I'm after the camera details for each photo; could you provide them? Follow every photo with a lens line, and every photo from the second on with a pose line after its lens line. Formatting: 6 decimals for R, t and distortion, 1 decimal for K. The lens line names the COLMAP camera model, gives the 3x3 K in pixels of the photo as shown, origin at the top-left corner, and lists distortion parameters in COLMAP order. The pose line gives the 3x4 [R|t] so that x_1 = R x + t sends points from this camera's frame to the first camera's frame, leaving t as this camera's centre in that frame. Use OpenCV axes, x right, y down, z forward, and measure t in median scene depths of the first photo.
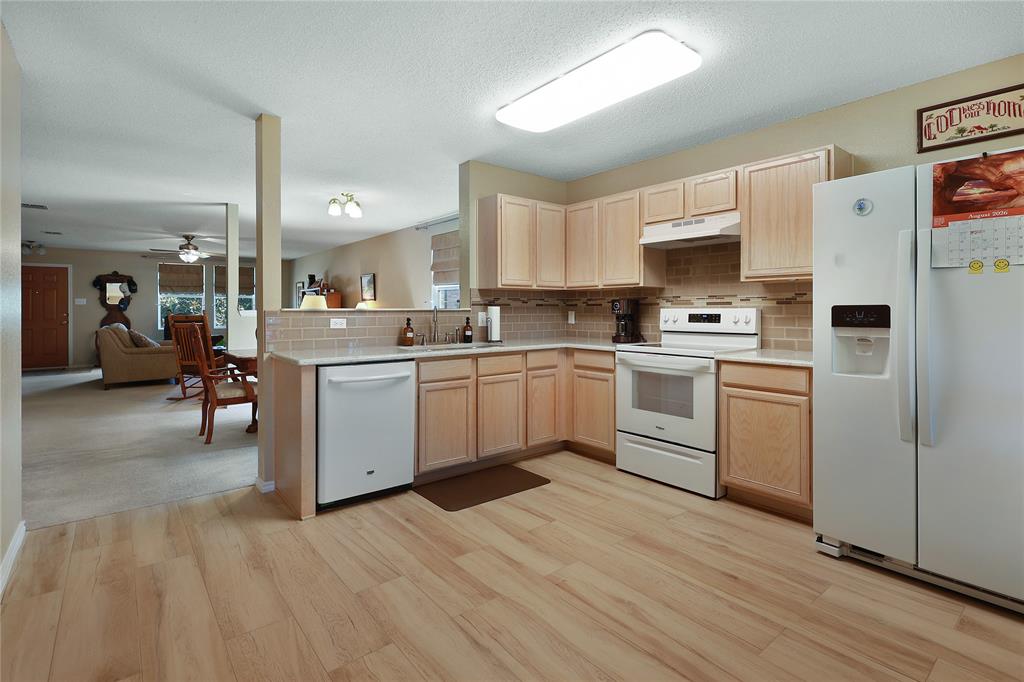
lens RADIAL K [[498.0, 0, 502.4], [0, 498.0, 307.4], [0, 0, 1]] dist [0.000814, 0.000647]
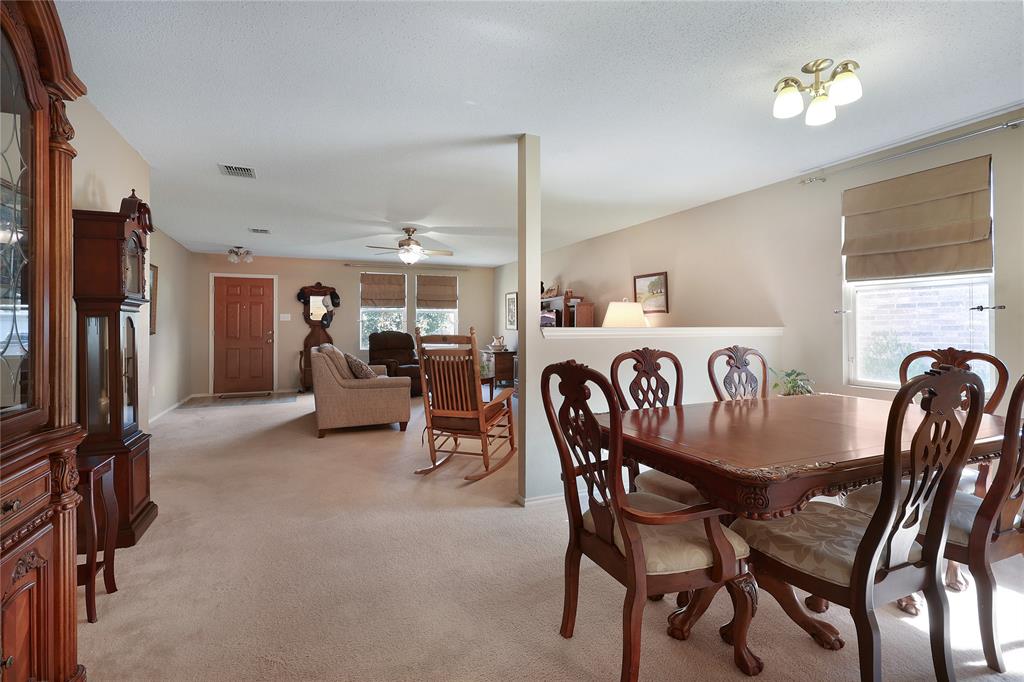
lens RADIAL K [[478.8, 0, 506.9], [0, 478.8, 321.7], [0, 0, 1]] dist [-0.001976, -0.000207]
pose [[0.967480, -0.001418, -0.252945, -0.670679], [-0.000156, 0.999981, -0.006205, 0.003961], [0.252949, 0.006043, 0.967461, 0.743415]]
